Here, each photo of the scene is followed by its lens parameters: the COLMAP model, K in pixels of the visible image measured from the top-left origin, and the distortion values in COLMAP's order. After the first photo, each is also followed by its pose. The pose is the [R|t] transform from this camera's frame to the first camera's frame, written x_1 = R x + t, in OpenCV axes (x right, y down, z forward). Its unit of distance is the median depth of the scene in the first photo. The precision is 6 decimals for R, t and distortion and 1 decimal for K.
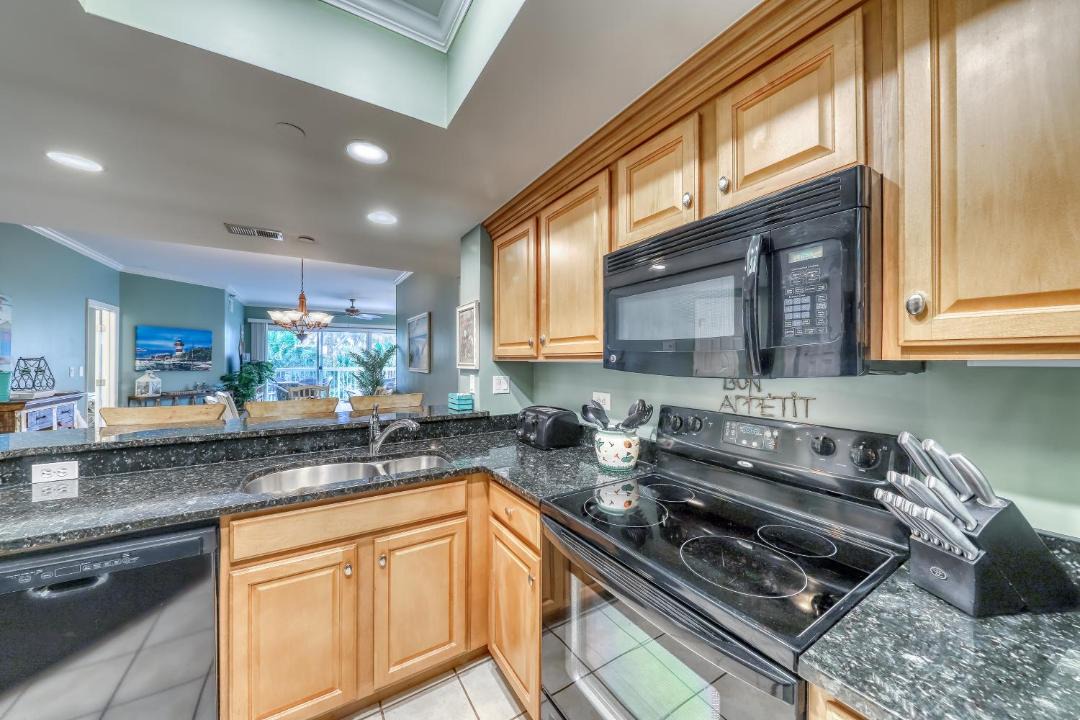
lens RADIAL K [[373.8, 0, 540.0], [0, 373.8, 360.0], [0, 0, 1]] dist [-0.000581, -0.000114]
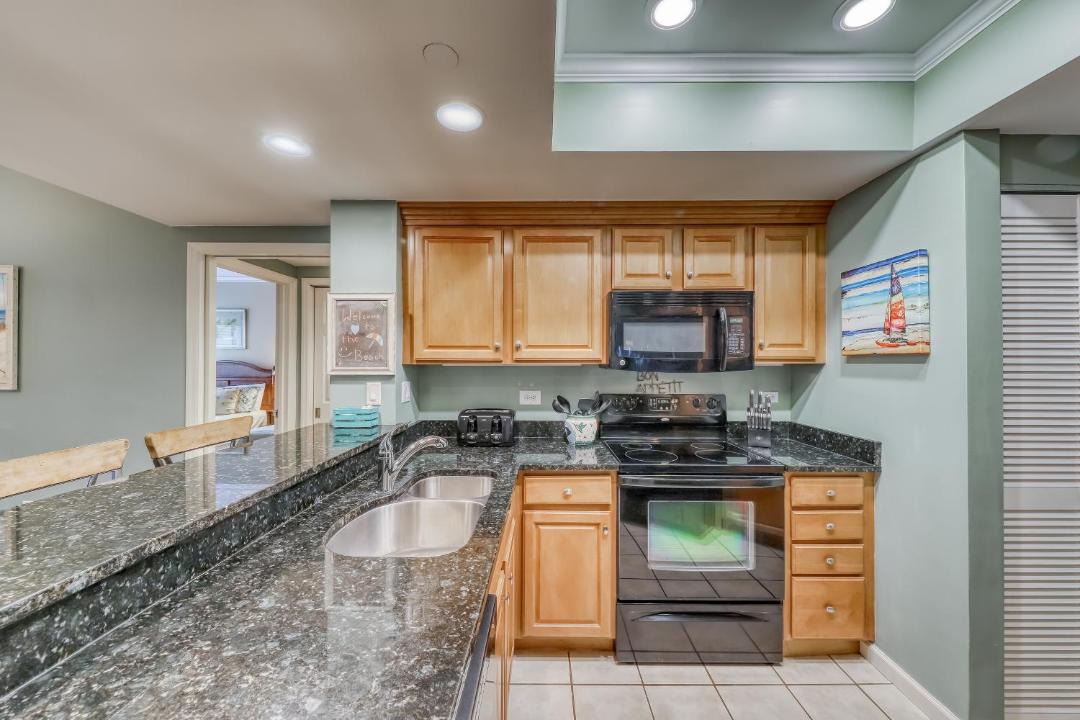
lens RADIAL K [[396.6, 0, 540.0], [0, 396.6, 360.0], [0, 0, 1]] dist [0.000335, -0.000012]
pose [[0.529611, 0.003499, 0.848234, -1.263489], [-0.000779, 0.999993, -0.003638, -0.008611], [-0.848241, 0.001266, 0.529610, 0.426821]]
